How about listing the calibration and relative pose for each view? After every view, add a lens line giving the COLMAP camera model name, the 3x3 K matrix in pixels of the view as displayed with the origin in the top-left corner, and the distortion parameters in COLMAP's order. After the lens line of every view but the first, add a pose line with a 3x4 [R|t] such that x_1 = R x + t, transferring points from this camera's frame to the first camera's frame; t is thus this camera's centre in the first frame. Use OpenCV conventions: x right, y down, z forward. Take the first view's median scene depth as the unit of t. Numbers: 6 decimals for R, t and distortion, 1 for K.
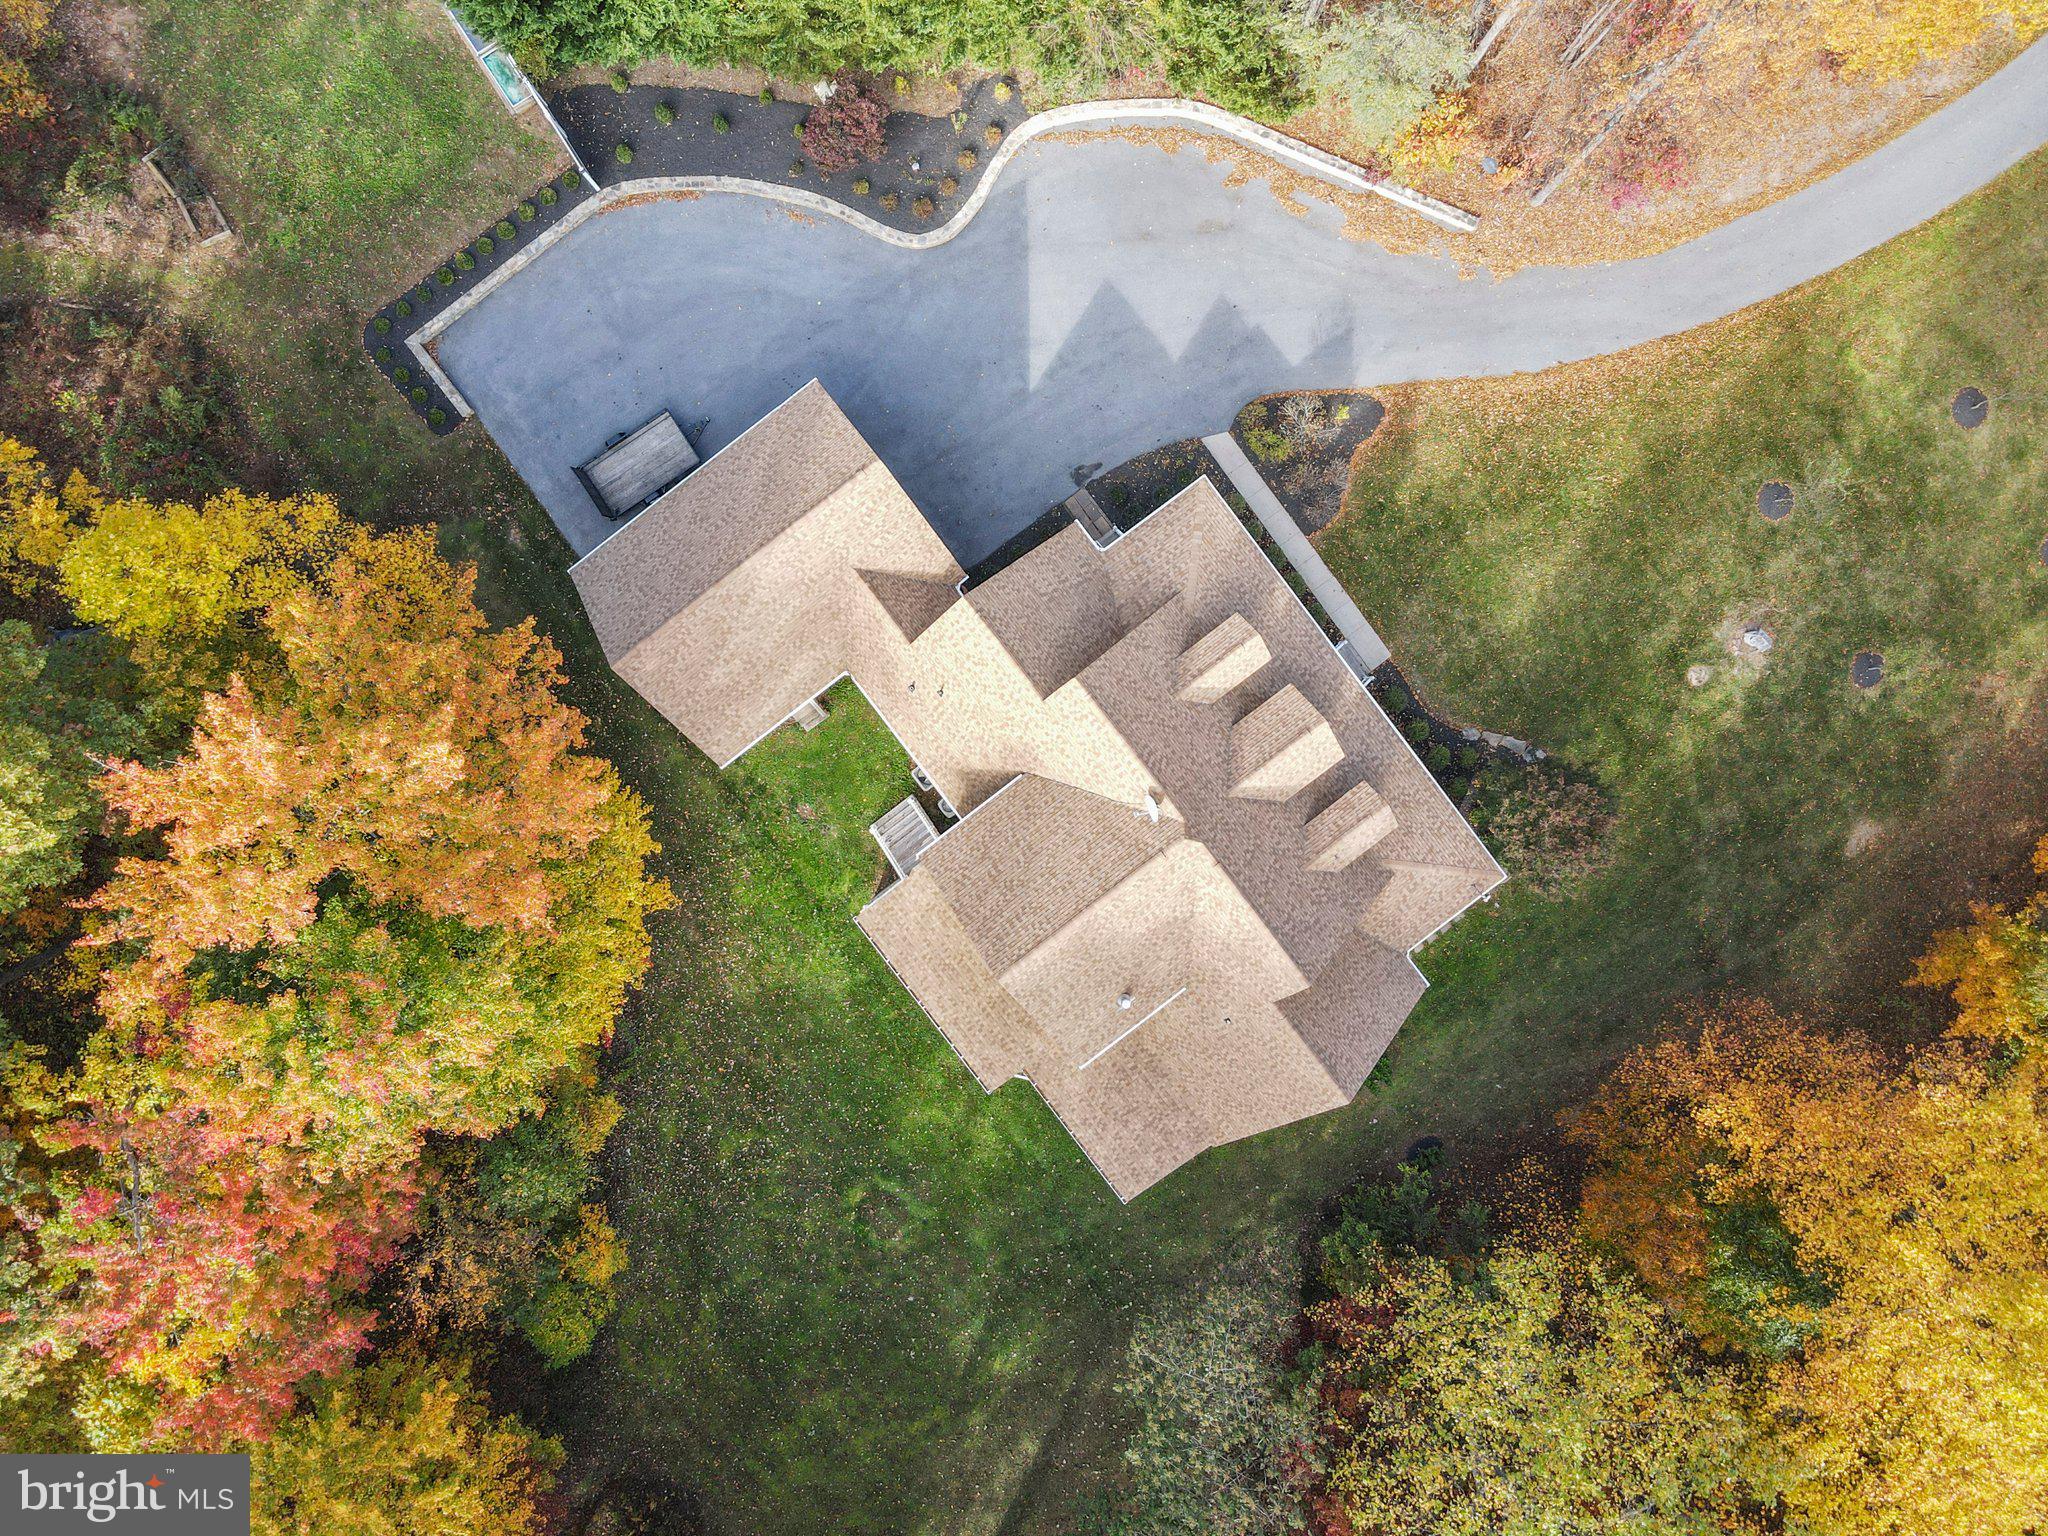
lens RADIAL K [[1485.6, 0, 1037.8], [0, 1485.6, 772.6], [0, 0, 1]] dist [0.012465, 0.014927]
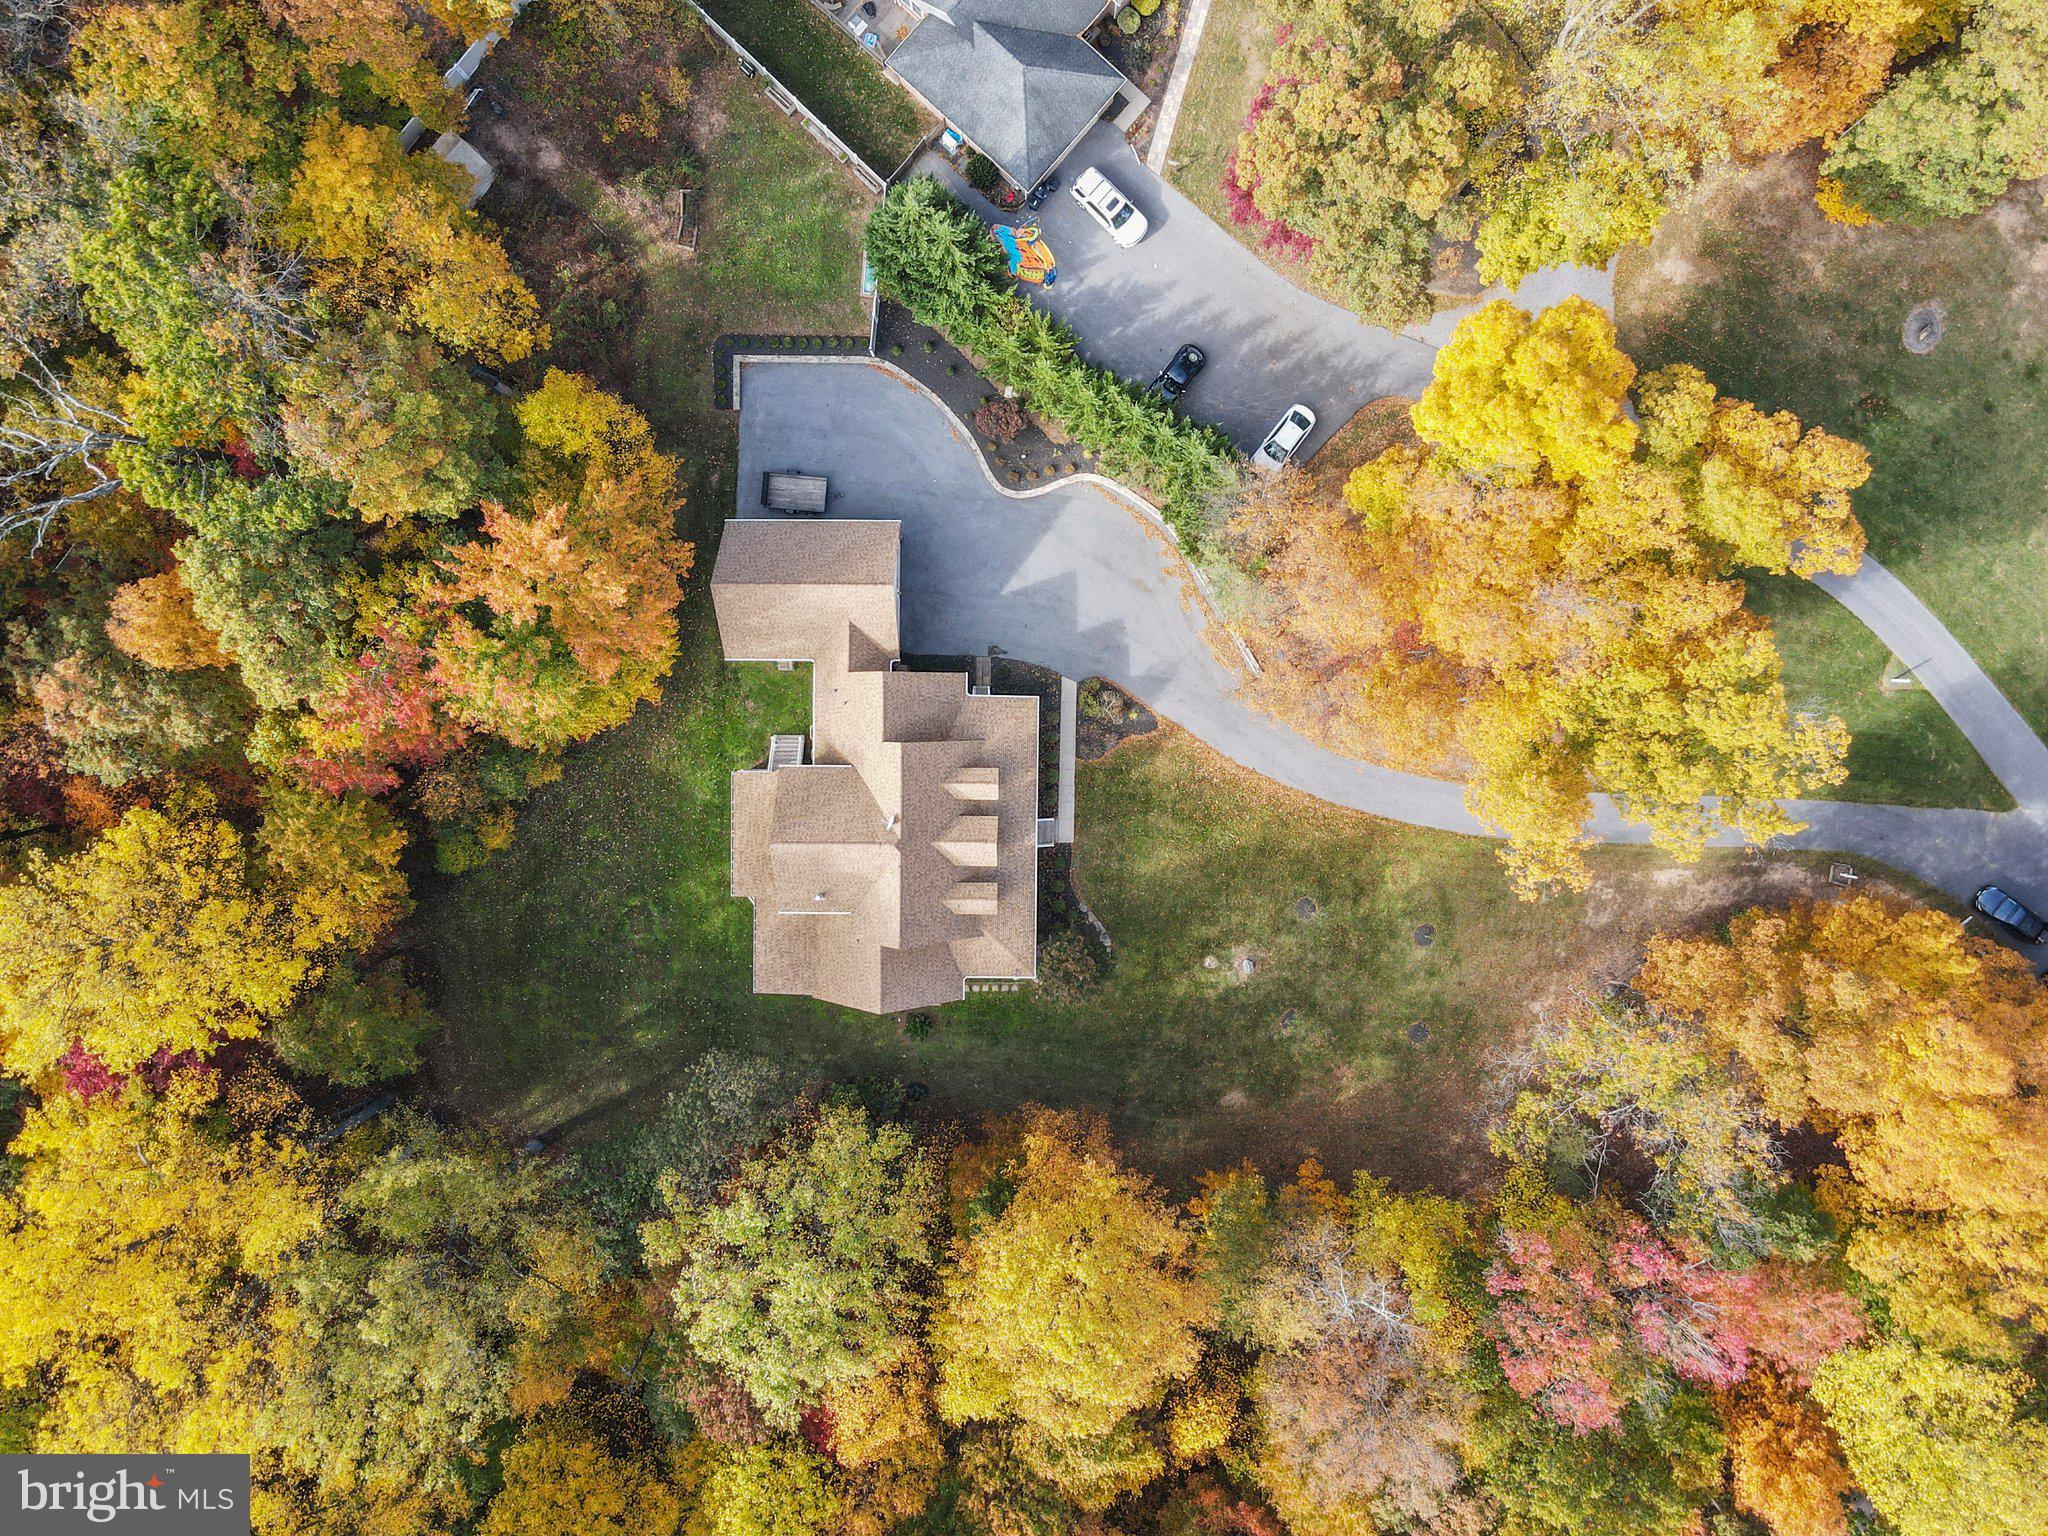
lens RADIAL K [[1485.6, 0, 1012.6], [0, 1485.6, 758.4], [0, 0, 1]] dist [0.012465, 0.014927]
pose [[0.789107, 0.614251, 0.002390, 0.124040], [-0.614196, 0.789079, -0.010858, -0.098844], [-0.008555, 0.007100, 0.999938, -0.762769]]
